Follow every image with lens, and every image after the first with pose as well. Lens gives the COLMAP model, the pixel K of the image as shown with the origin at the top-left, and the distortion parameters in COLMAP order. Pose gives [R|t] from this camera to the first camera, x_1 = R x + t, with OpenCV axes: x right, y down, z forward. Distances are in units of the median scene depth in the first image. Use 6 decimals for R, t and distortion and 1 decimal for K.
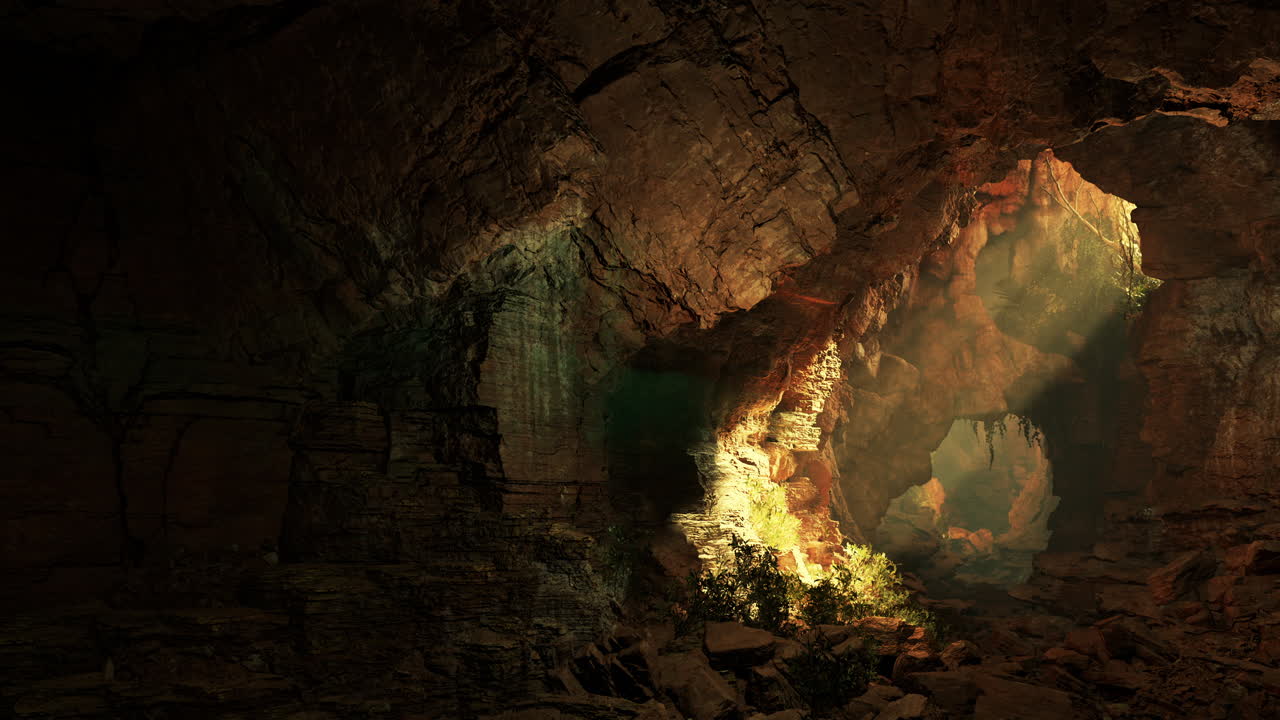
lens RADIAL K [[905.7, 0, 640.0], [0, 905.7, 360.3], [0, 0, 1]] dist [0.000952, 0.001447]
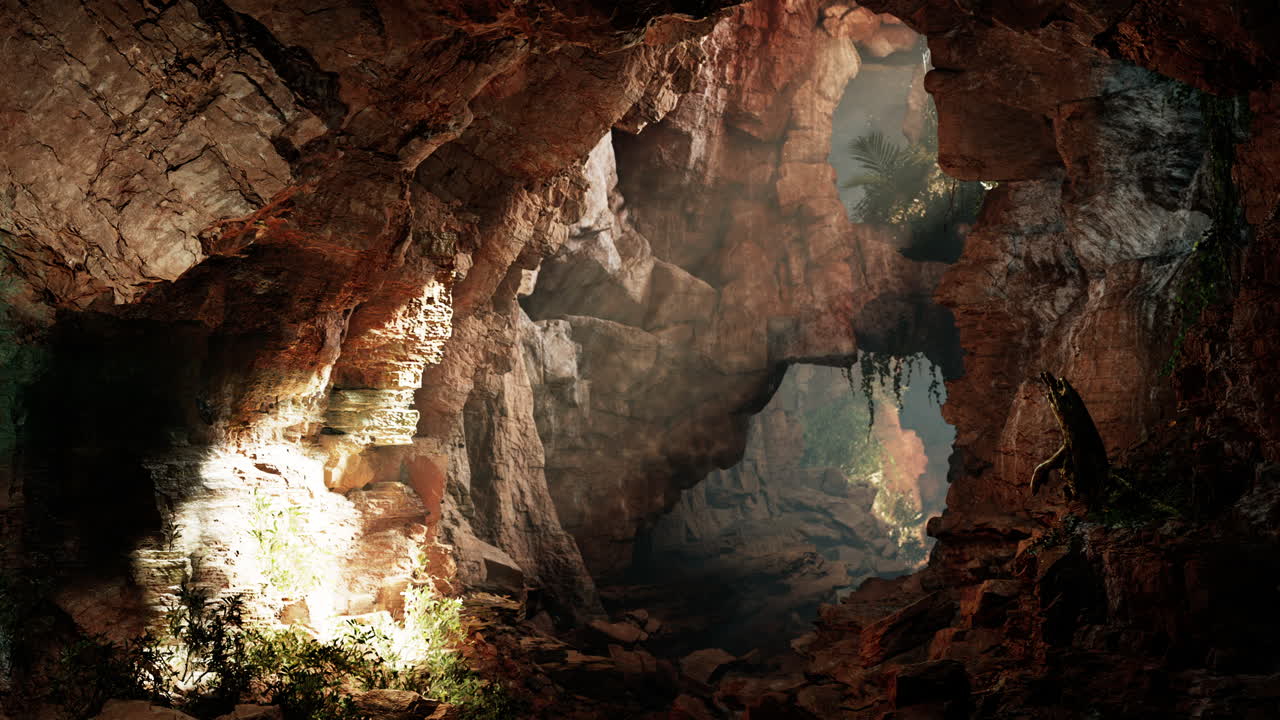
lens RADIAL K [[1746.5, 0, 638.8], [0, 1746.5, 358.1], [0, 0, 1]] dist [0.000483, 0.000000]
pose [[0.999944, 0.000763, 0.010533, 0.488927], [-0.001952, 0.993560, 0.113289, -0.157223], [-0.010379, -0.113303, 0.993506, -0.411182]]
